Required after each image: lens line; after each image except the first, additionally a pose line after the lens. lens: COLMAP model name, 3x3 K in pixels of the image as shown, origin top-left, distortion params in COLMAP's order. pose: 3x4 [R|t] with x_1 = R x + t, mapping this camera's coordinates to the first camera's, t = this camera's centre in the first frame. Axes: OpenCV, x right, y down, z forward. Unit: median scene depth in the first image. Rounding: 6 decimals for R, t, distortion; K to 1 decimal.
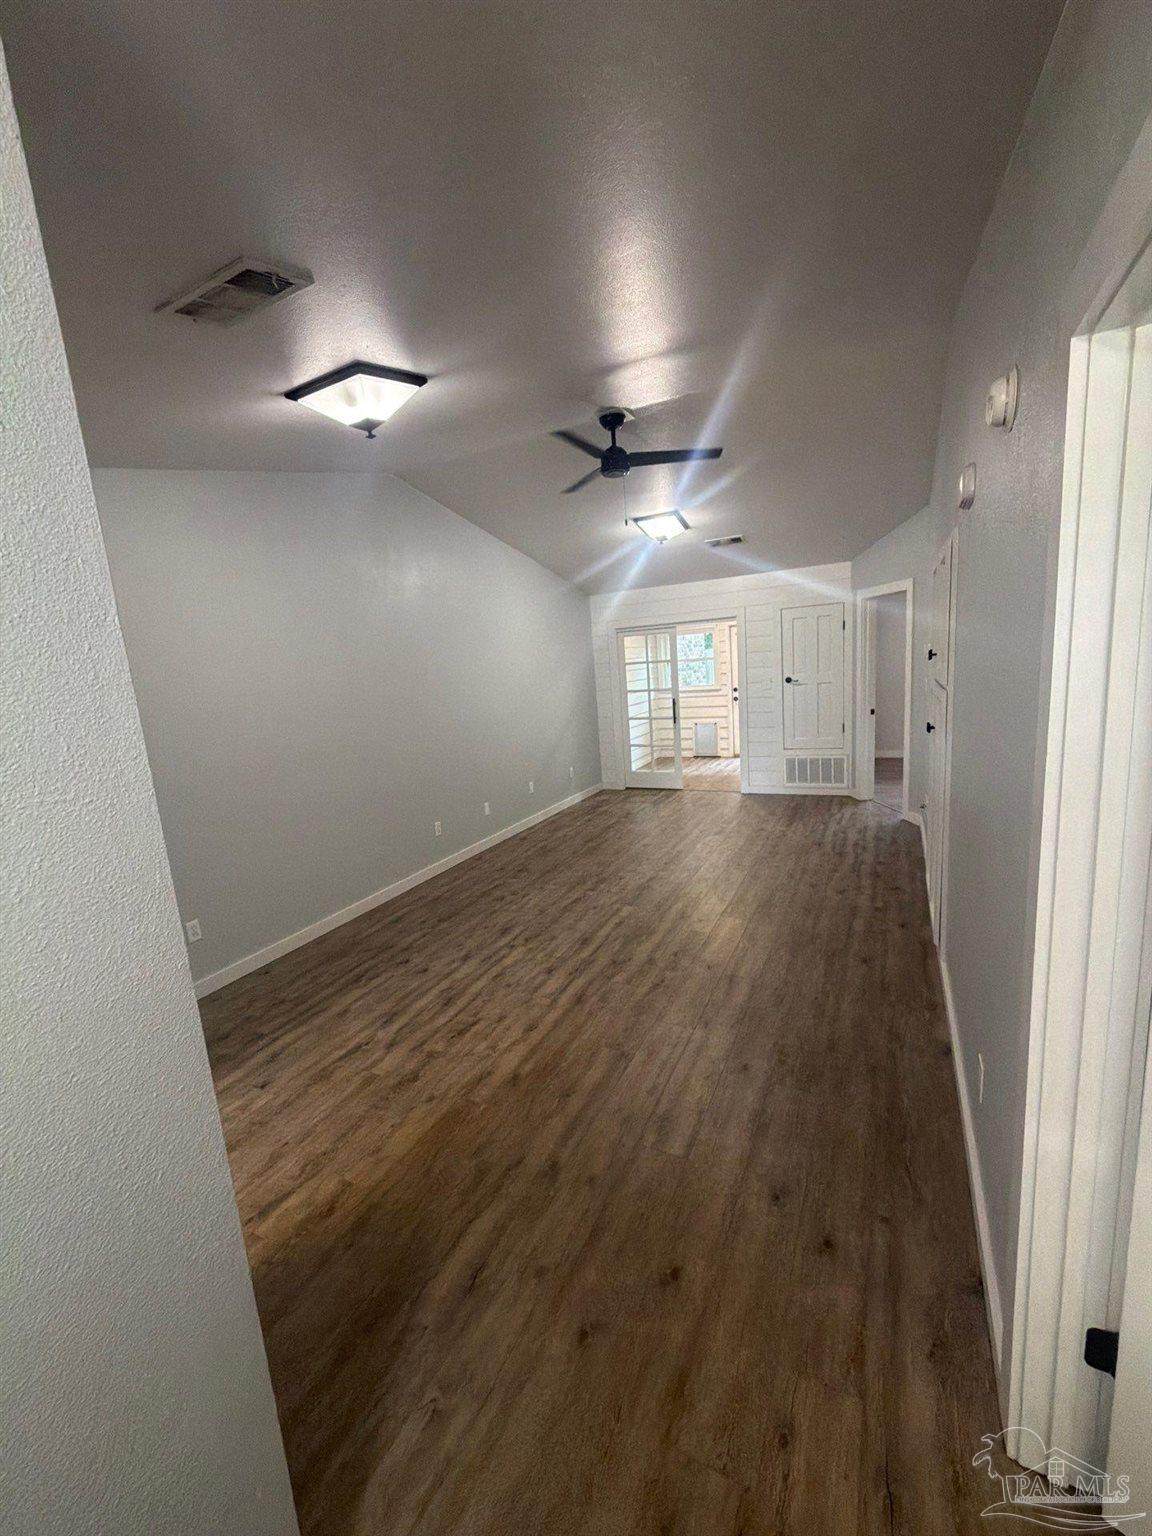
lens RADIAL K [[613.6, 0, 571.7], [0, 613.6, 770.6], [0, 0, 1]] dist [-0.005676, 0.000503]
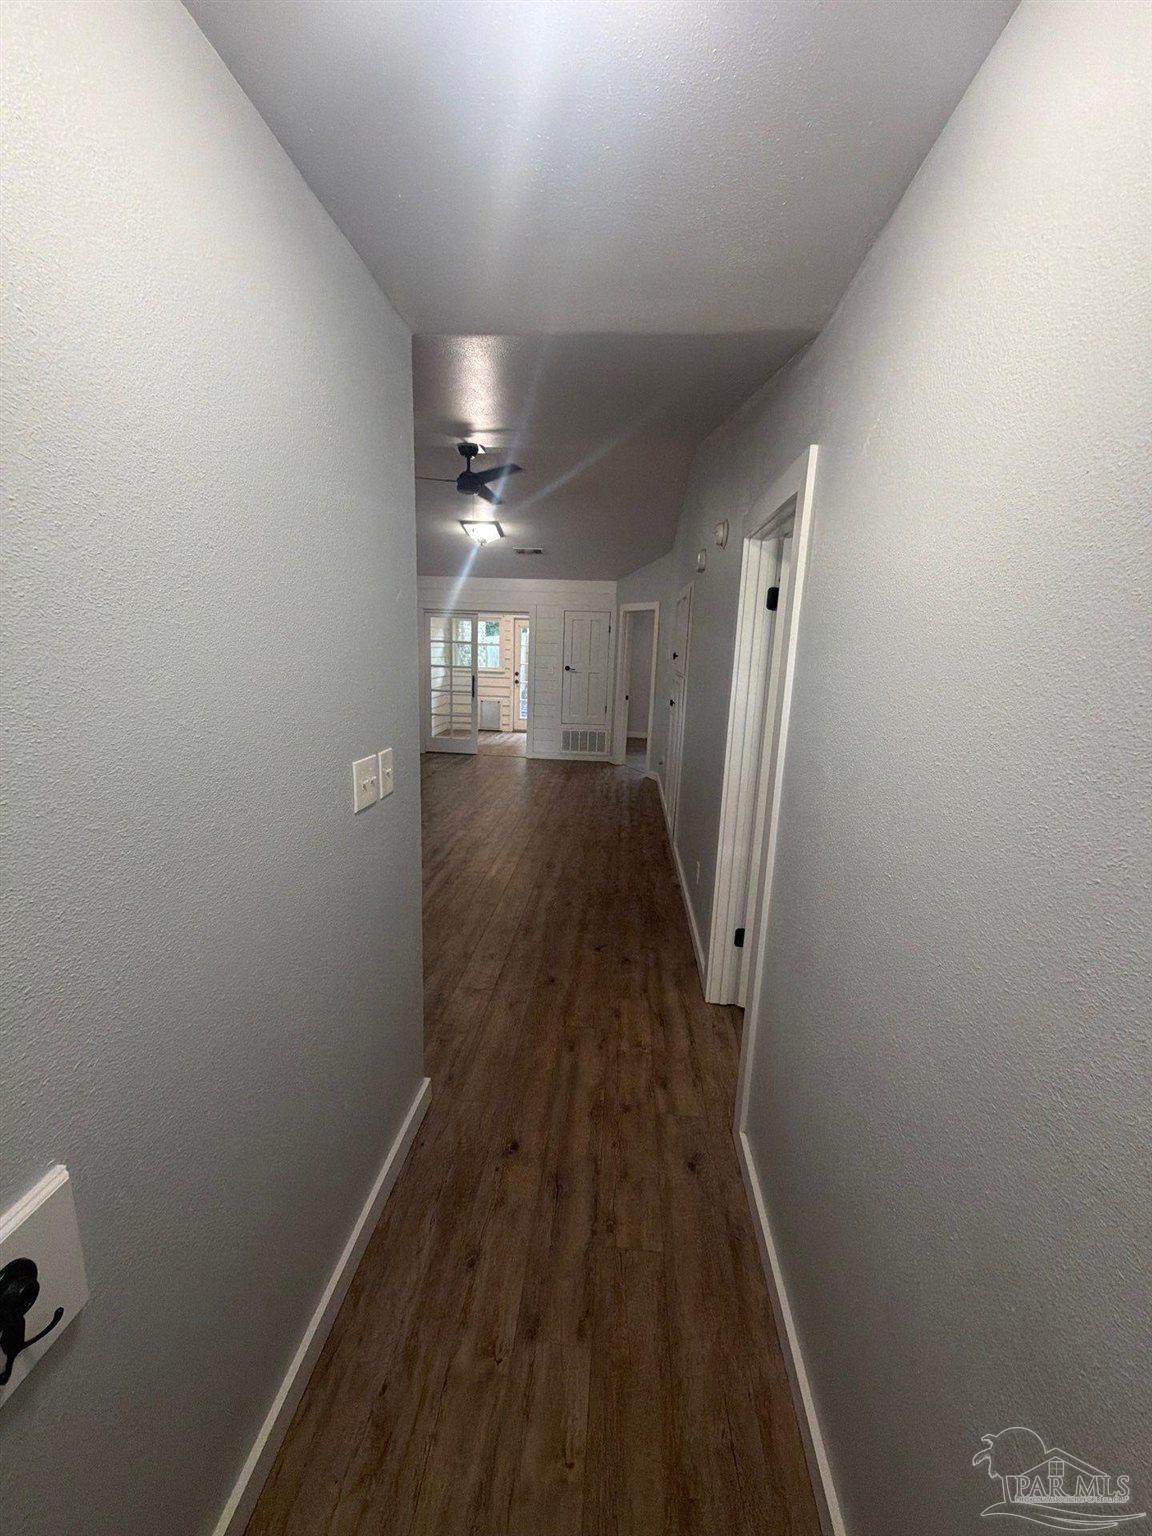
lens RADIAL K [[613.6, 0, 574.0], [0, 613.6, 771.3], [0, 0, 1]] dist [-0.005676, 0.000503]
pose [[0.918560, 0.026678, 0.394381, -0.138262], [-0.035927, 0.999225, 0.016085, 0.047392], [-0.393646, -0.028944, 0.918806, -0.184736]]
